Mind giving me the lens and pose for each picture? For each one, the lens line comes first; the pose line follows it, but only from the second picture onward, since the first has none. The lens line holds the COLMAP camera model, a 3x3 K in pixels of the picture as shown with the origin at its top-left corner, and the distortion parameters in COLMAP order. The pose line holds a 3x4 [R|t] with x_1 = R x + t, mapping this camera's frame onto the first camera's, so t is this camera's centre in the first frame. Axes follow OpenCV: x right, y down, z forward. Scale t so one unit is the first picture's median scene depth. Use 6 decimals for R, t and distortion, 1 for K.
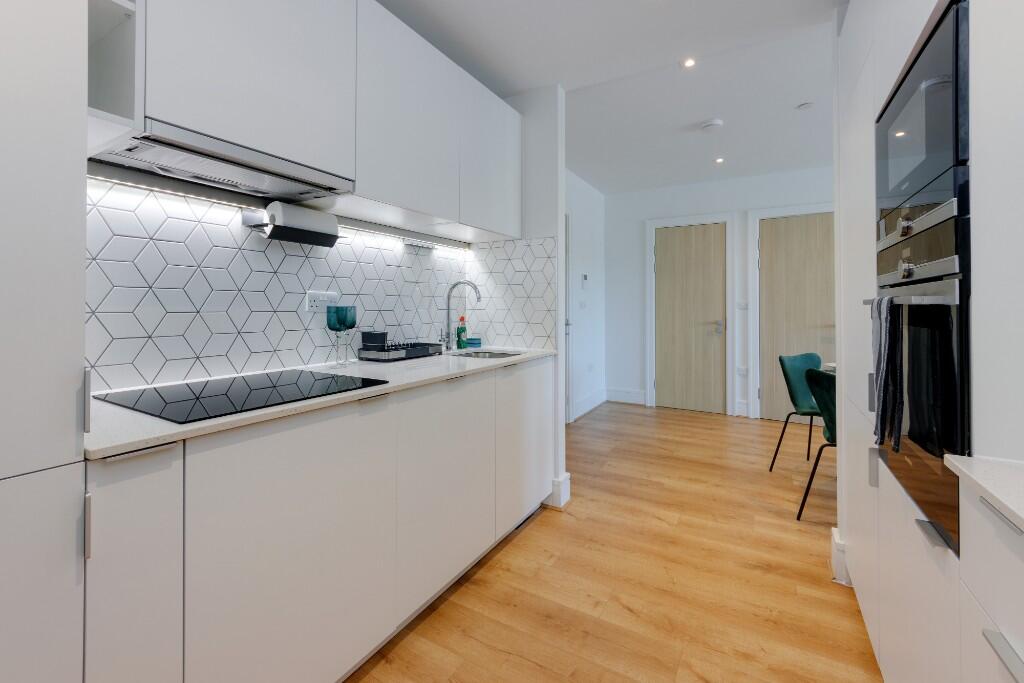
lens RADIAL K [[428.0, 0, 519.3], [0, 428.0, 299.9], [0, 0, 1]] dist [-0.000990, -0.000107]
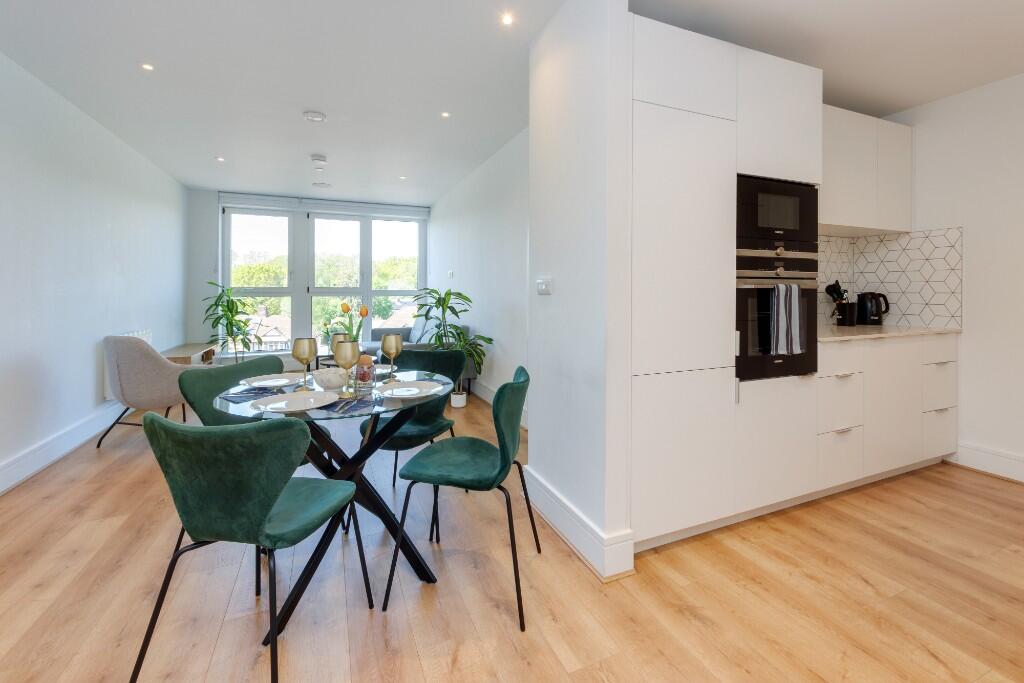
lens RADIAL K [[428.0, 0, 519.3], [0, 428.0, 299.9], [0, 0, 1]] dist [-0.000990, -0.000107]
pose [[-0.796476, -0.004894, 0.604651, 0.224093], [-0.007191, 0.999973, -0.001379, 0.027584], [-0.604628, -0.005446, -0.796489, 1.194275]]
